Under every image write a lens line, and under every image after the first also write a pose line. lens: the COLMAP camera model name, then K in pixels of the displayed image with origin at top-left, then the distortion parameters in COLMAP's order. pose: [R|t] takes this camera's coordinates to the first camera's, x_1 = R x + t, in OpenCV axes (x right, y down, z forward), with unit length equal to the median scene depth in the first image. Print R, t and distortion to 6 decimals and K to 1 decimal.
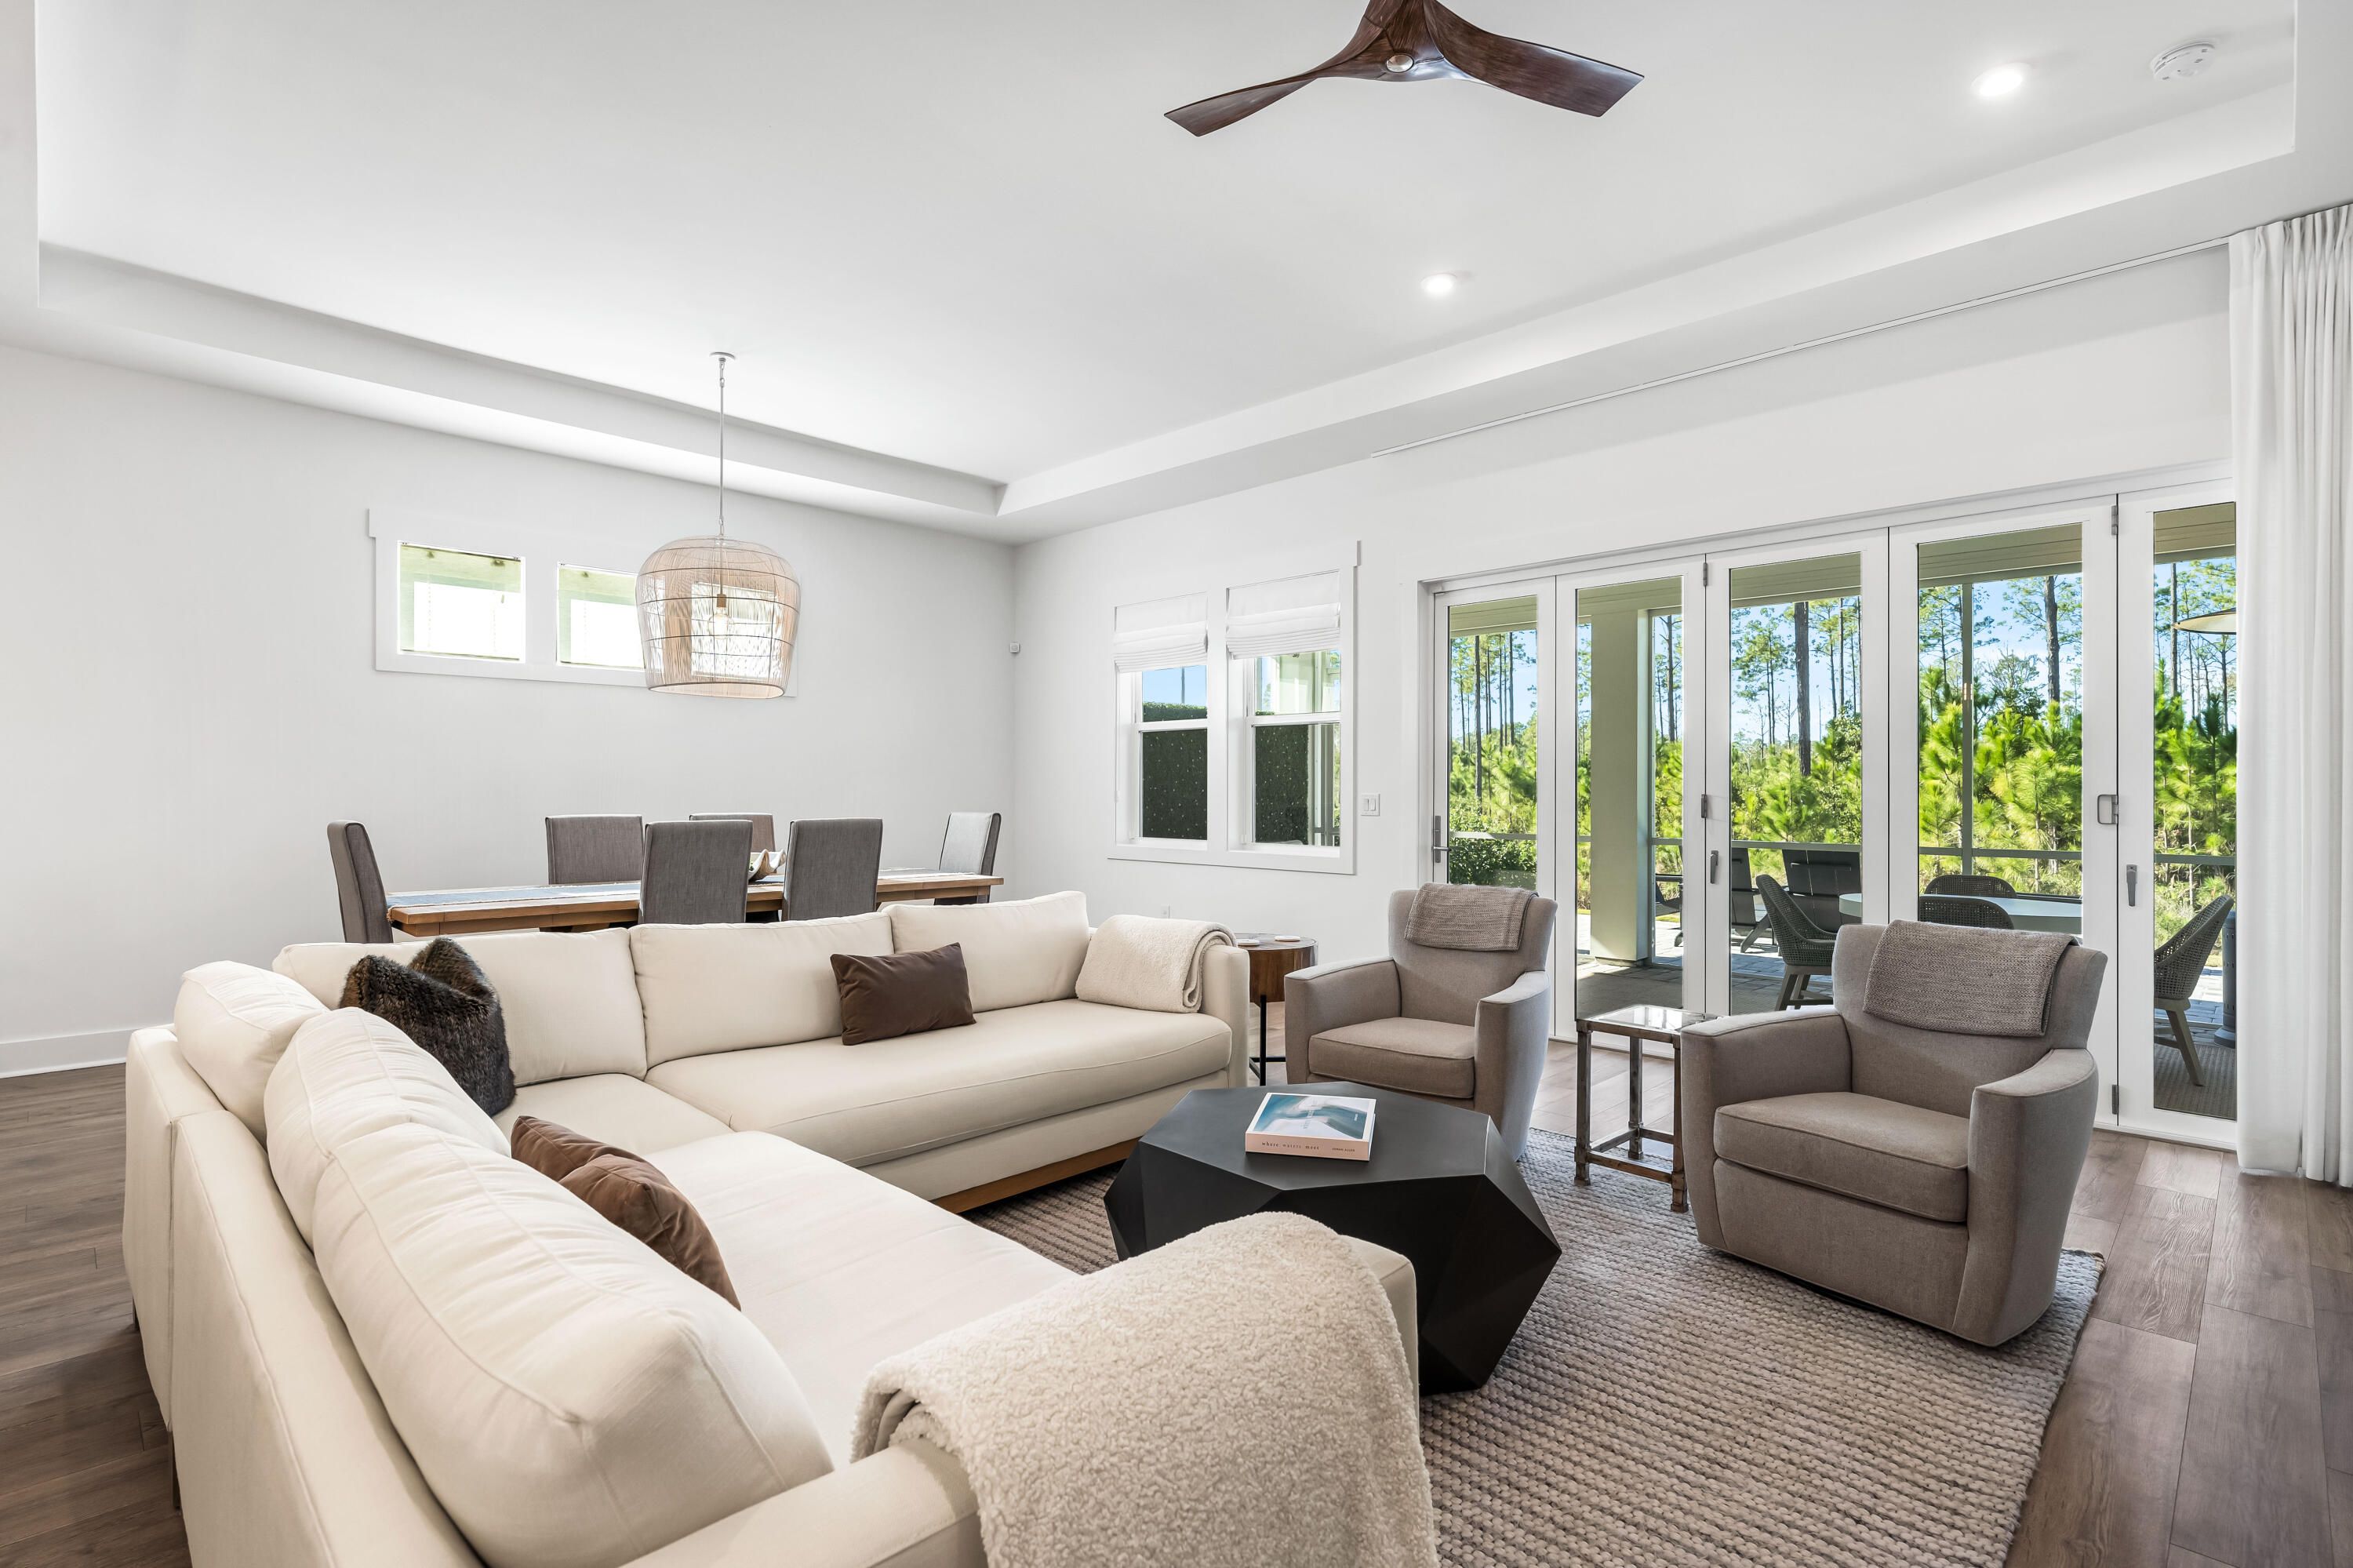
lens RADIAL K [[1103.3, 0, 1176.5], [0, 1103.3, 784.0], [0, 0, 1]] dist [0.002897, 0.000485]
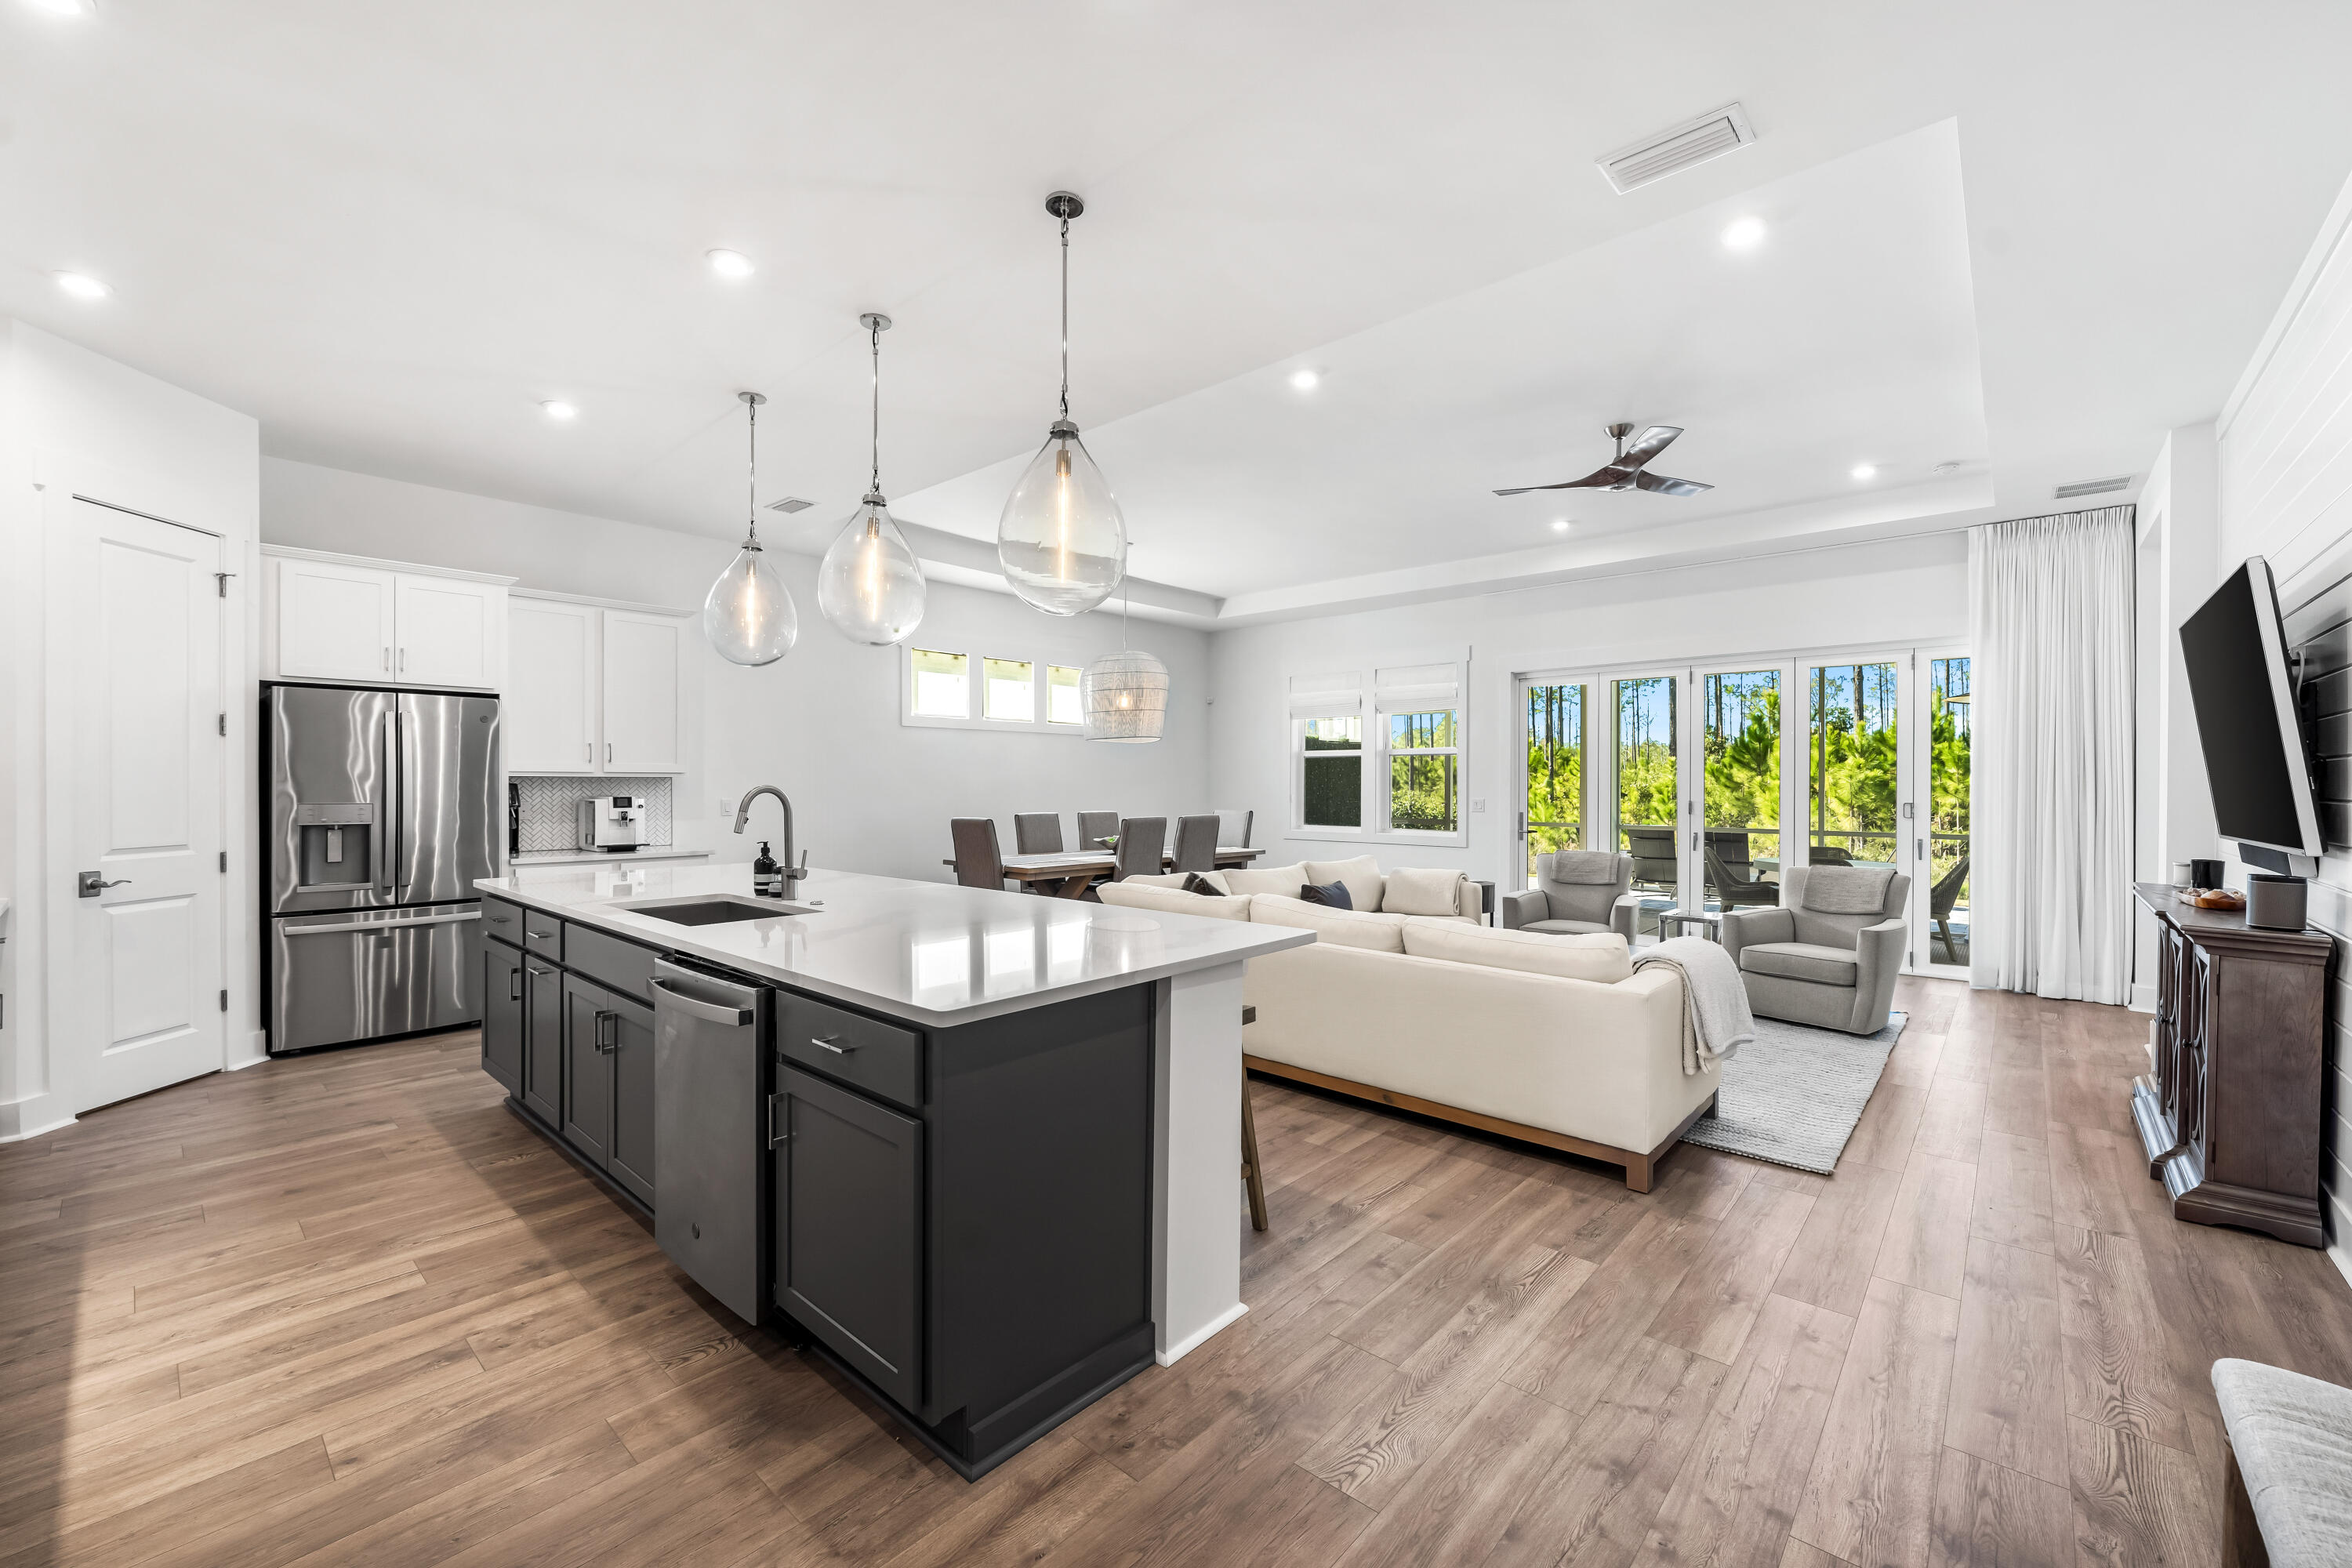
lens RADIAL K [[935.2, 0, 1176.0], [0, 935.2, 784.0], [0, 0, 1]] dist [-0.000416, -0.000249]
pose [[0.999039, 0.000515, 0.043823, -0.350891], [-0.000810, 0.999977, 0.006699, -0.022686], [-0.043819, -0.006729, 0.999017, -0.397591]]
